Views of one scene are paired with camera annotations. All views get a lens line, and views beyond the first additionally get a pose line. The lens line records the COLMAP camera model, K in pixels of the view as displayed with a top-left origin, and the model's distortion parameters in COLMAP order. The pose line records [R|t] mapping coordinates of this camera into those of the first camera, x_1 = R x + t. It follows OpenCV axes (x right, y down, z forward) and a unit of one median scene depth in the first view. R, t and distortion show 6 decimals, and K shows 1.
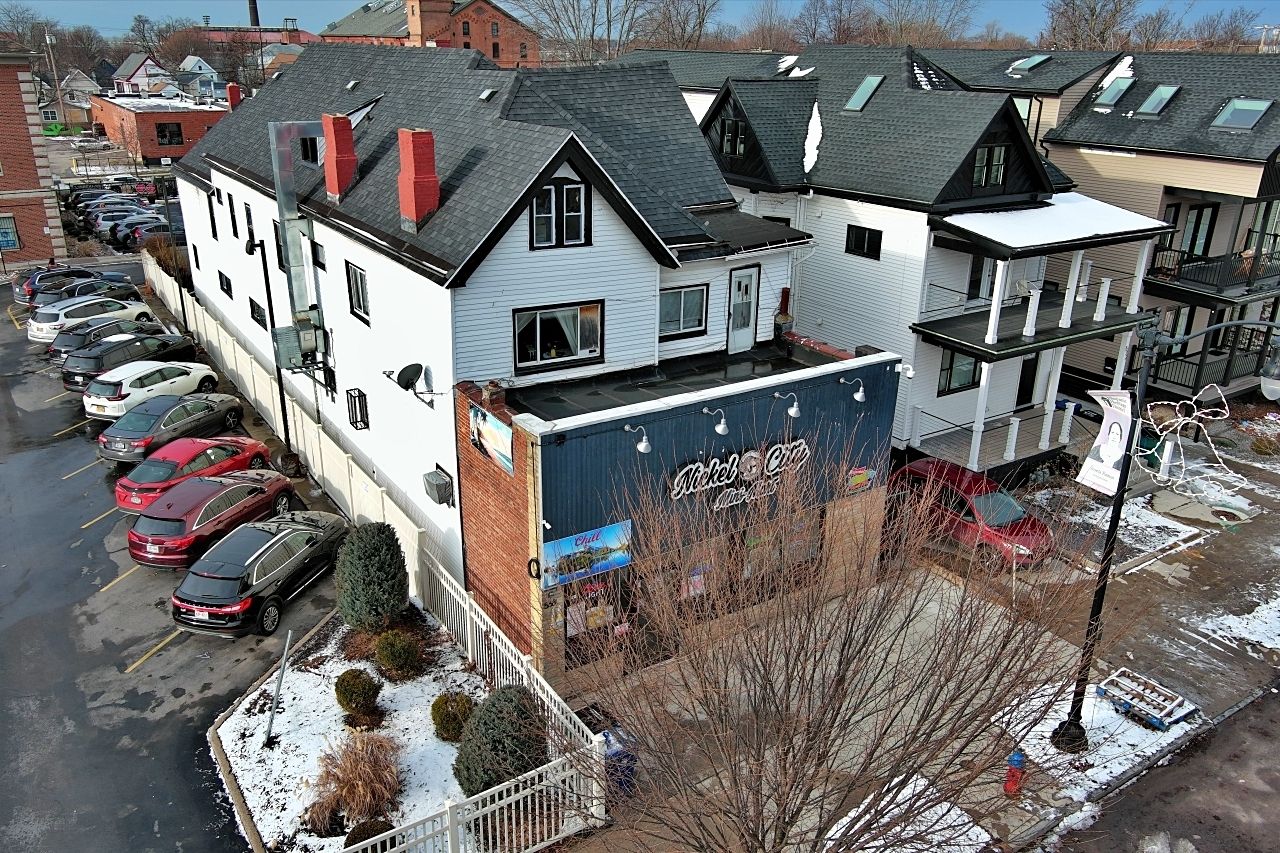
lens RADIAL K [[1003.3, 0, 633.9], [0, 1003.3, 423.7], [0, 0, 1]] dist [0.005557, 0.000000]
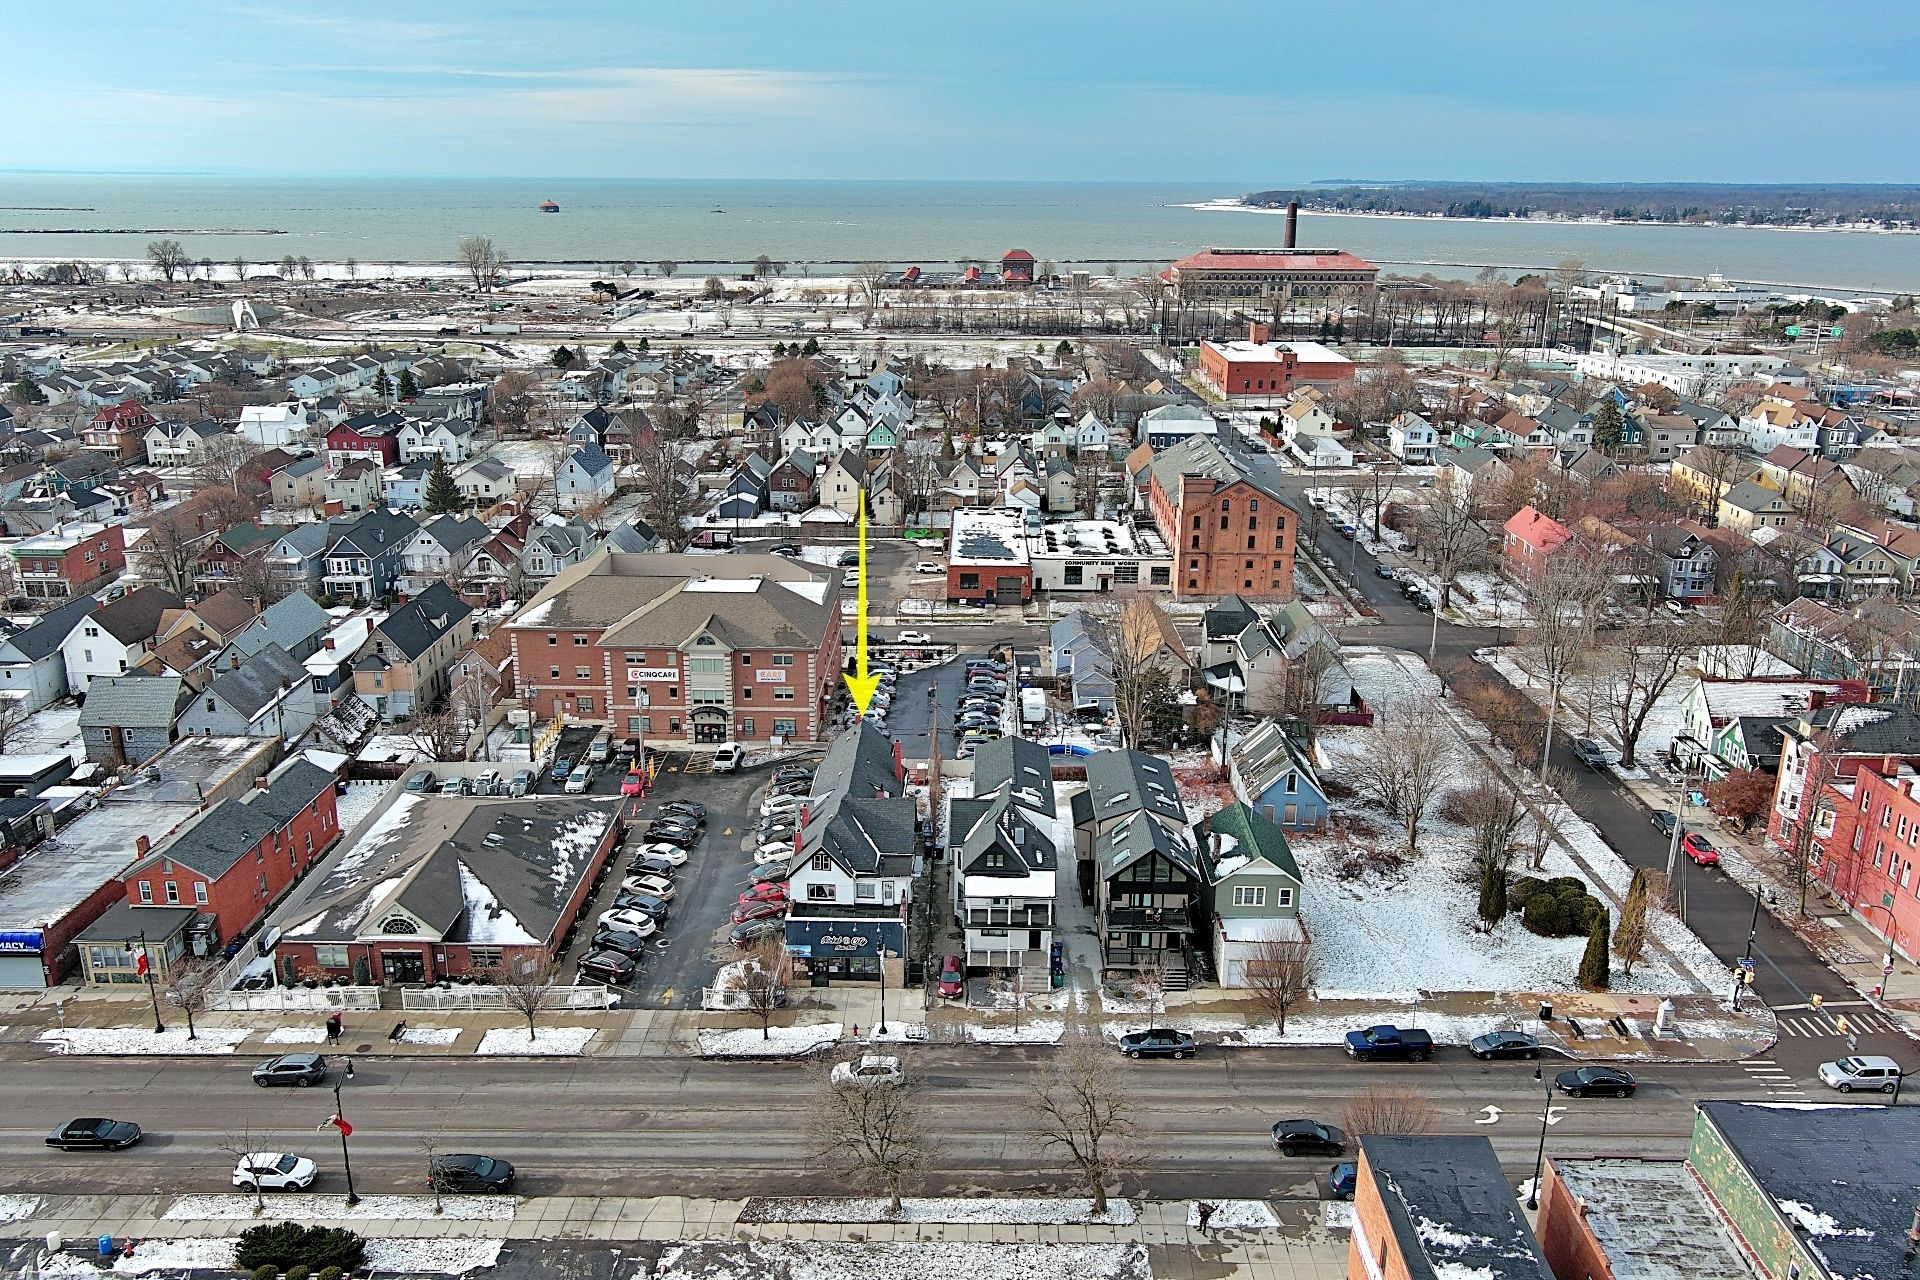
lens RADIAL K [[1504.9, 0, 948.3], [0, 1504.9, 633.2], [0, 0, 1]] dist [0.005557, 0.000000]
pose [[0.825557, 0.159309, -0.541365, 2.653185], [-0.196496, 0.980441, -0.011131, -0.884450], [0.529003, 0.115565, 0.840714, -2.953965]]
